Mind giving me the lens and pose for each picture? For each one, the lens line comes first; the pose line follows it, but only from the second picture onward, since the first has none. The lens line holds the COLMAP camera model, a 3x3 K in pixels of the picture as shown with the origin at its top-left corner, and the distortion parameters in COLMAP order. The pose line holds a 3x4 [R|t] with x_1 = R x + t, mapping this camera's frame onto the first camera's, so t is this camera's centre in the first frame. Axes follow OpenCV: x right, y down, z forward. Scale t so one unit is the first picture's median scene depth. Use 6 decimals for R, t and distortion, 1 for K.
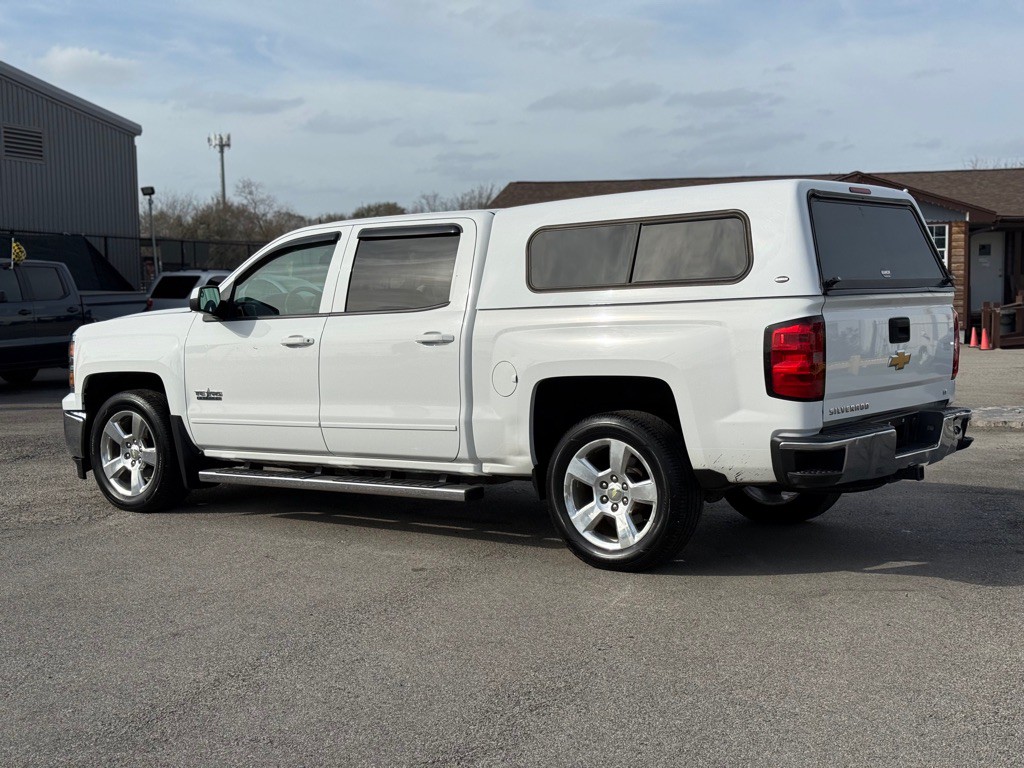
lens RADIAL K [[1426.2, 0, 512.0], [0, 1426.2, 384.0], [0, 0, 1]] dist [0.193377, -0.404664]
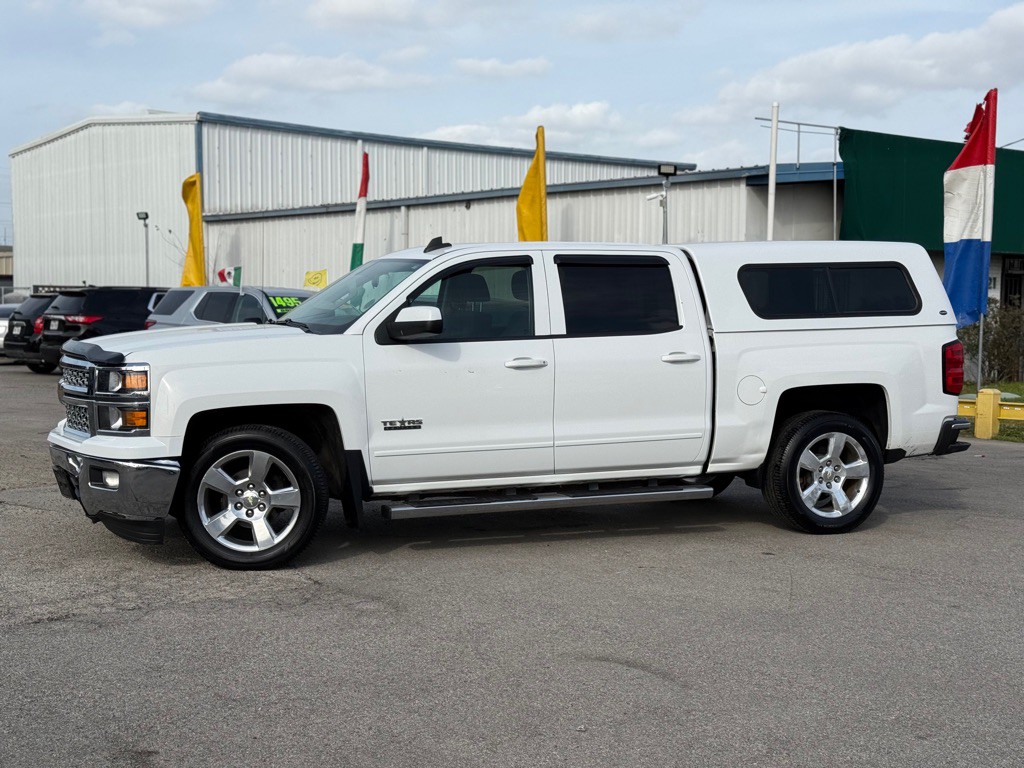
lens RADIAL K [[1426.2, 0, 512.0], [0, 1426.2, 384.0], [0, 0, 1]] dist [0.193377, -0.404664]
pose [[0.506312, -0.028927, 0.861865, -1.029180], [0.040392, 0.999136, 0.009806, -0.025856], [-0.861404, 0.029847, 0.507043, 0.503147]]
